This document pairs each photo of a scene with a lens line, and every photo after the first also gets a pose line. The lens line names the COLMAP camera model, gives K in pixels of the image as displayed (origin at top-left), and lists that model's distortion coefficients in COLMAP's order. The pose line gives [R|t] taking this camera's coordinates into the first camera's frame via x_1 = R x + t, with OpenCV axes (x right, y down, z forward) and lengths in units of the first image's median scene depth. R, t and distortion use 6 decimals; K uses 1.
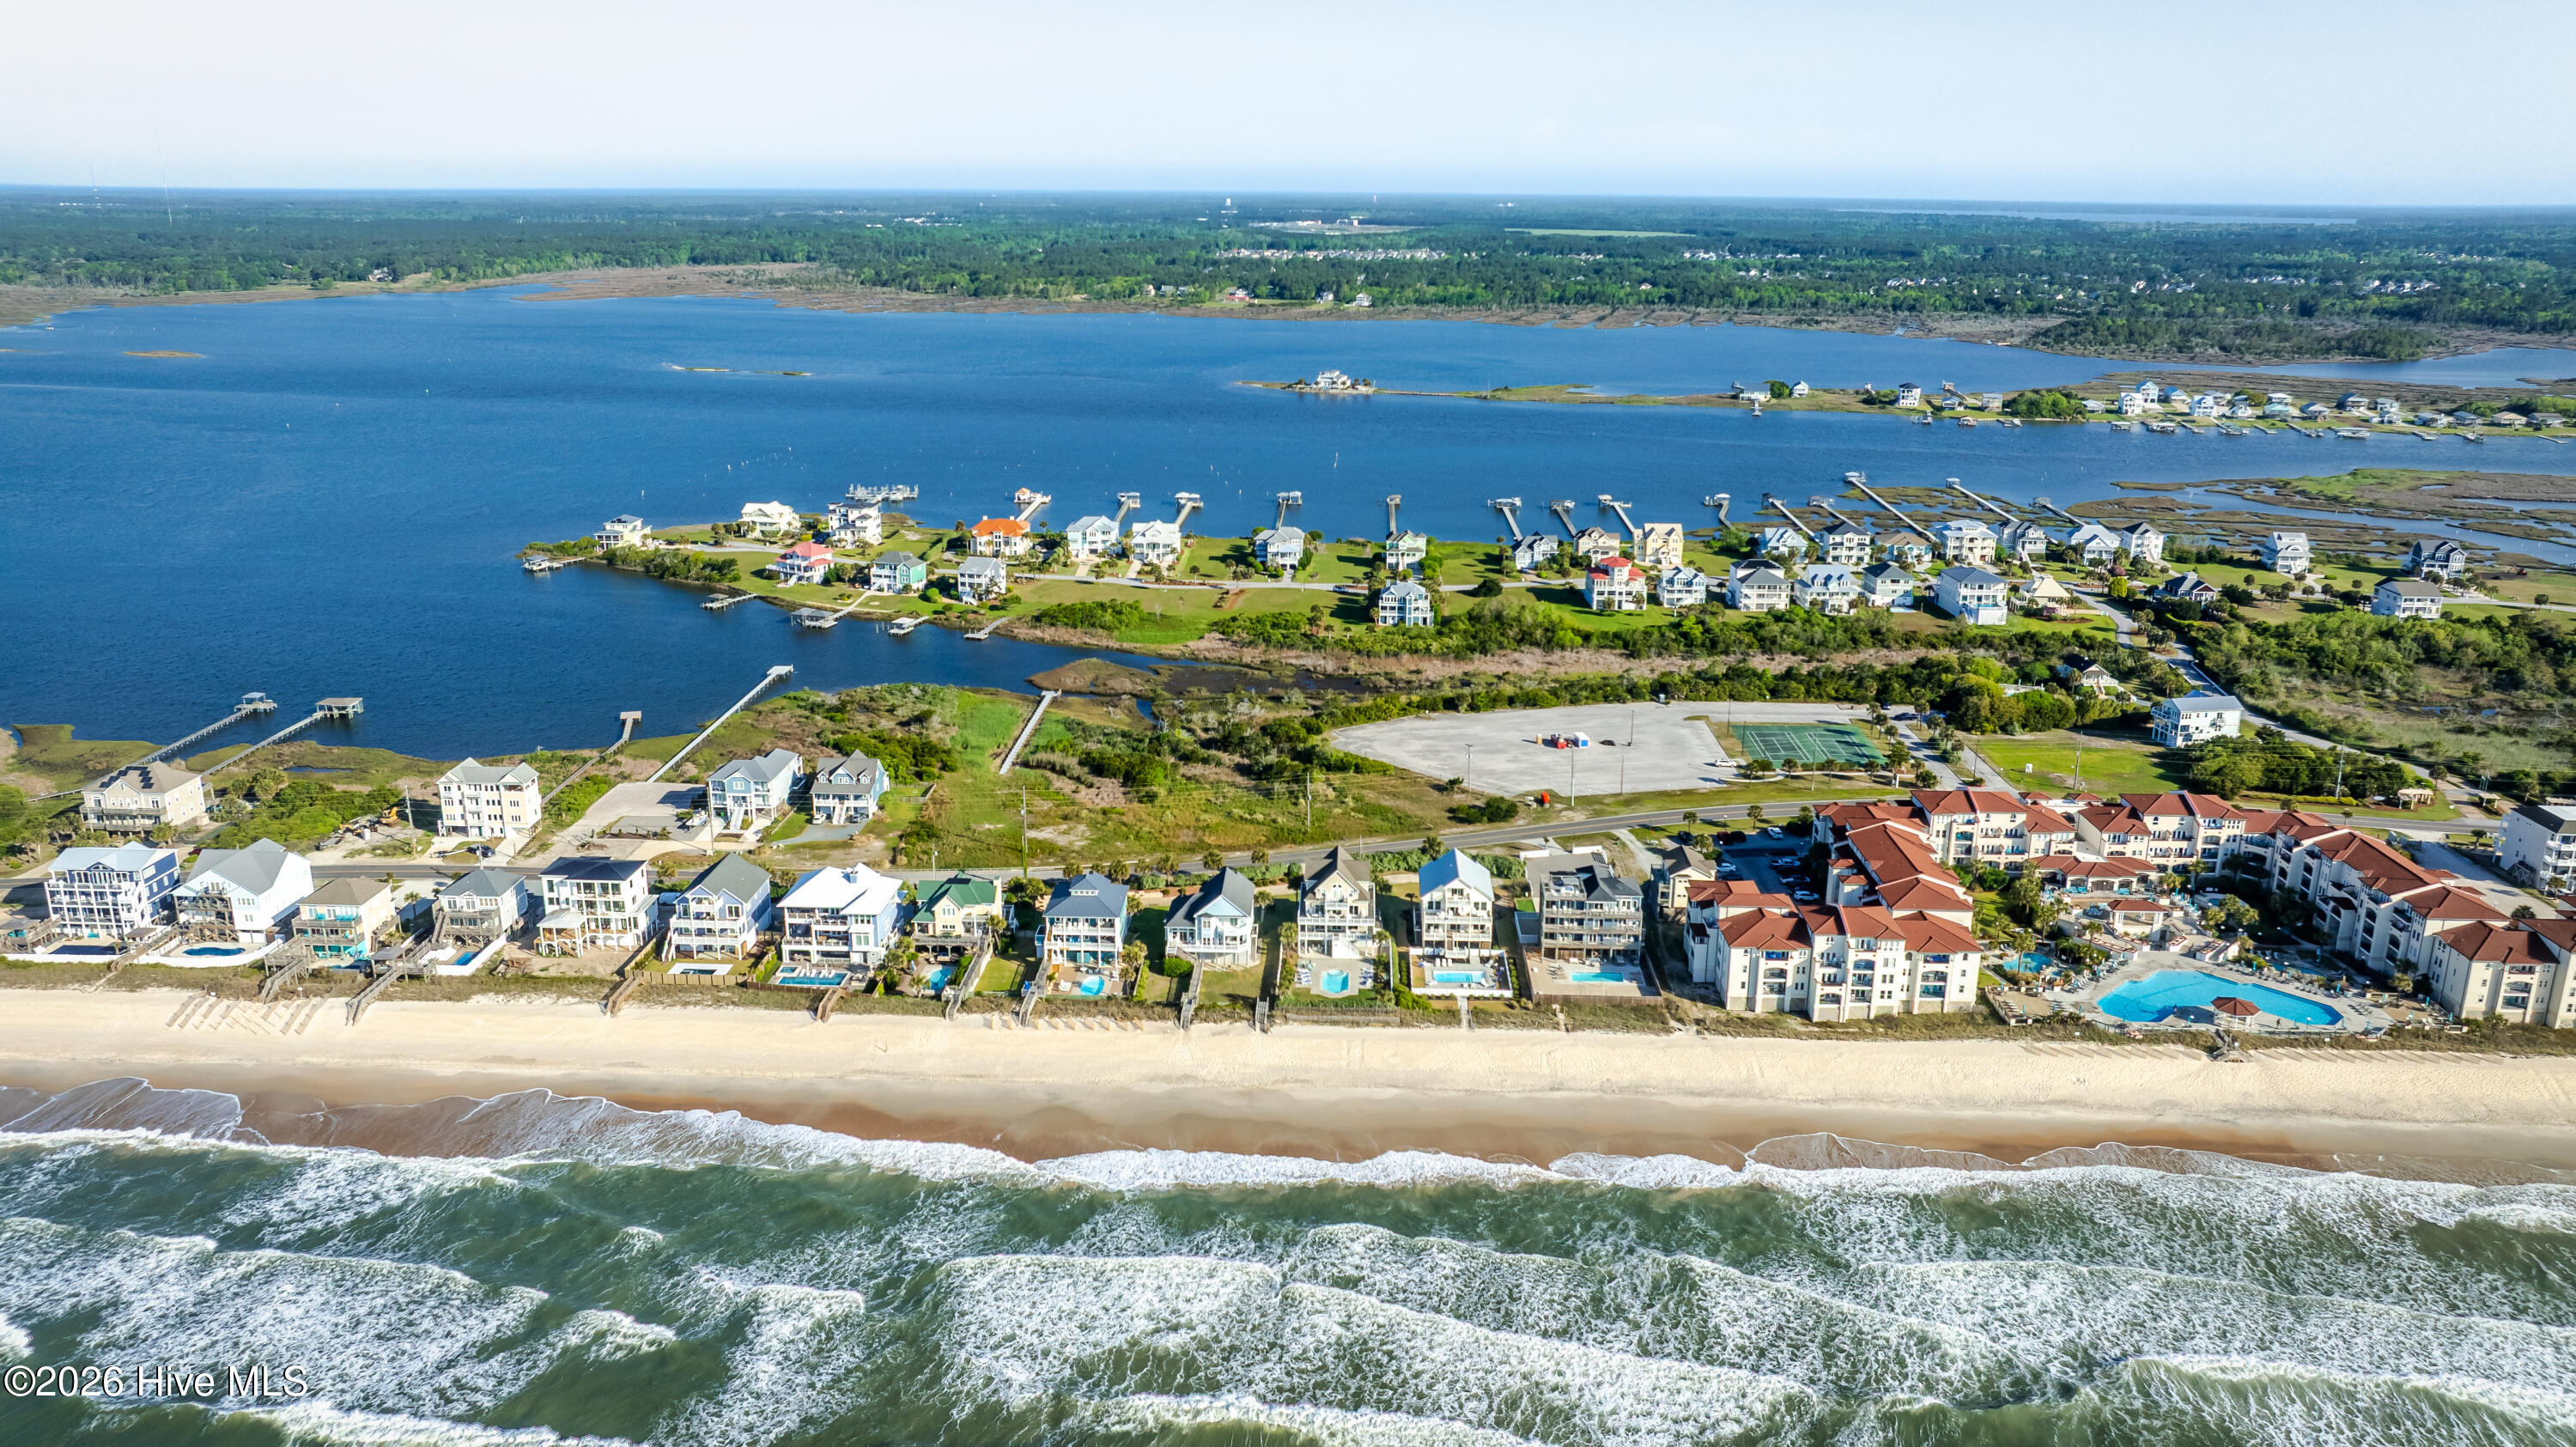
lens RADIAL K [[1831.7, 0, 1300.7], [0, 1831.7, 719.1], [0, 0, 1]] dist [-0.019436, -0.003650]
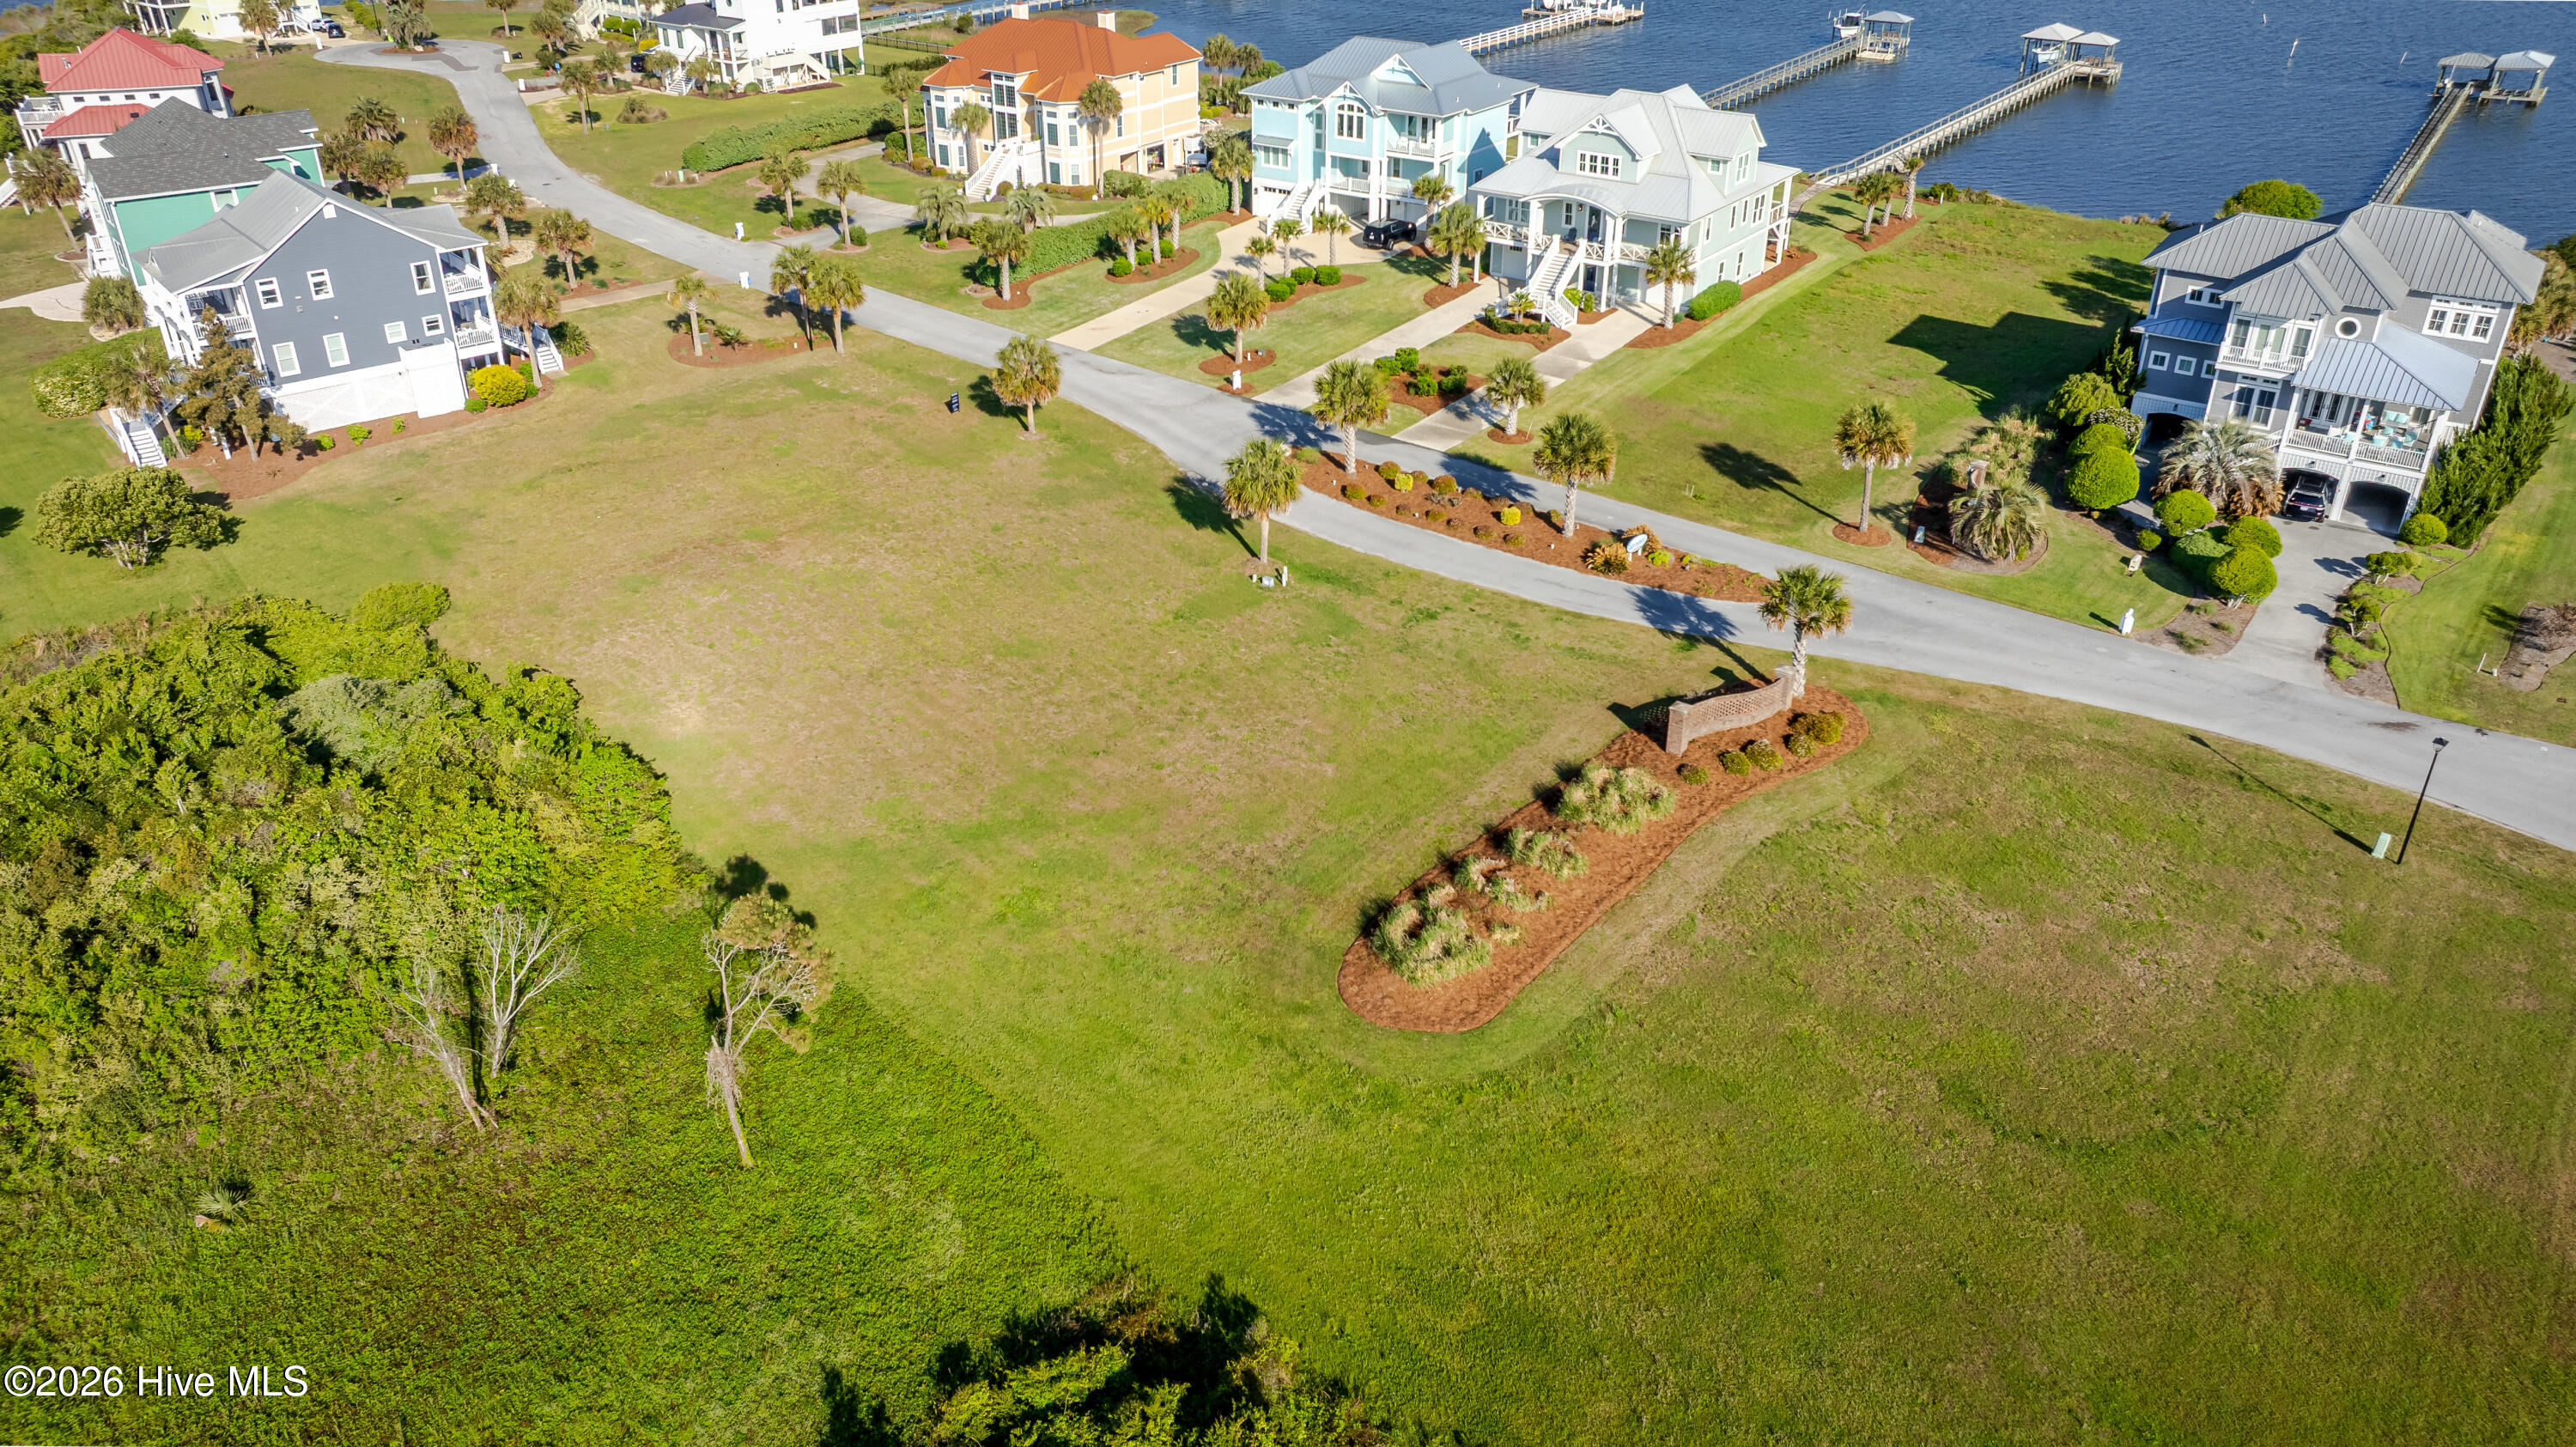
lens RADIAL K [[1831.7, 0, 1300.7], [0, 1831.7, 719.1], [0, 0, 1]] dist [-0.019436, -0.003650]
pose [[0.843516, 0.255277, -0.472562, -0.003546], [-0.148625, 0.956415, 0.251359, -0.085242], [0.516131, -0.141790, 0.844692, 0.789696]]
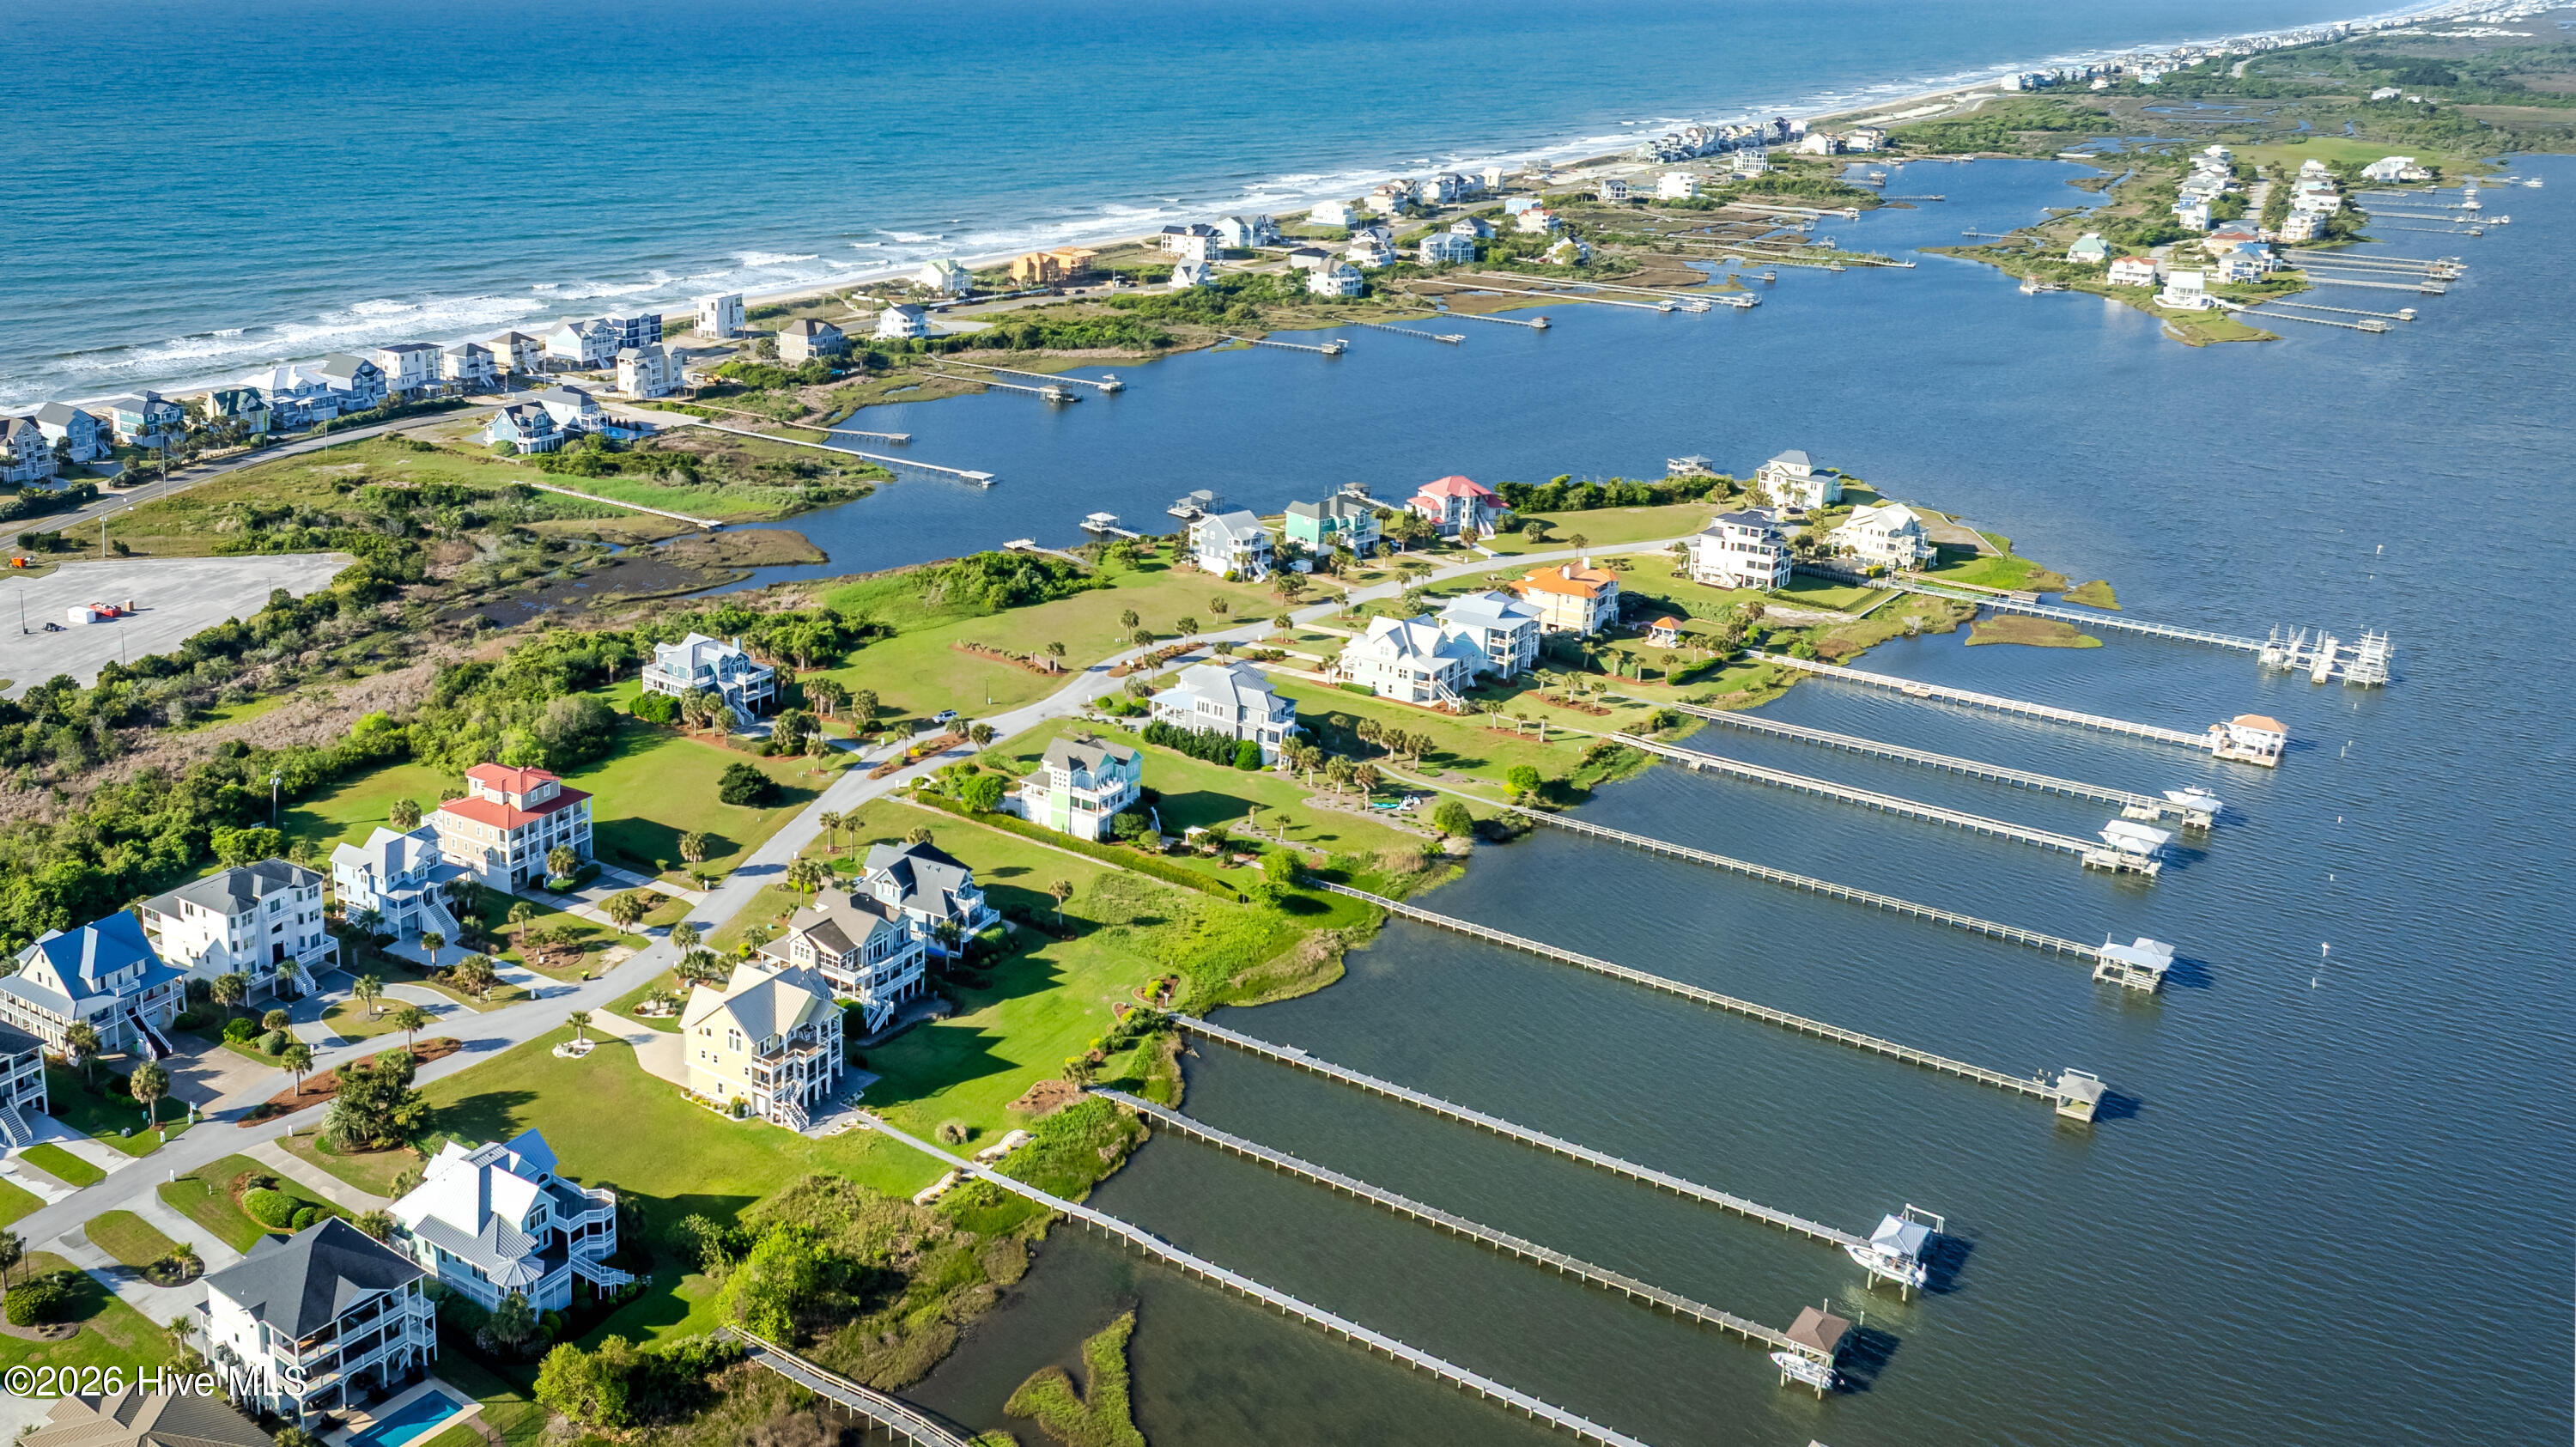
lens RADIAL K [[2247.6, 0, 942.9], [0, 2247.6, 717.4], [0, 0, 1]] dist [-0.016592, 0.000960]
pose [[-0.594700, 0.250320, -0.763984, 0.456972], [-0.238658, 0.852485, 0.465093, -0.329660], [0.767707, 0.458922, -0.447232, 1.154192]]
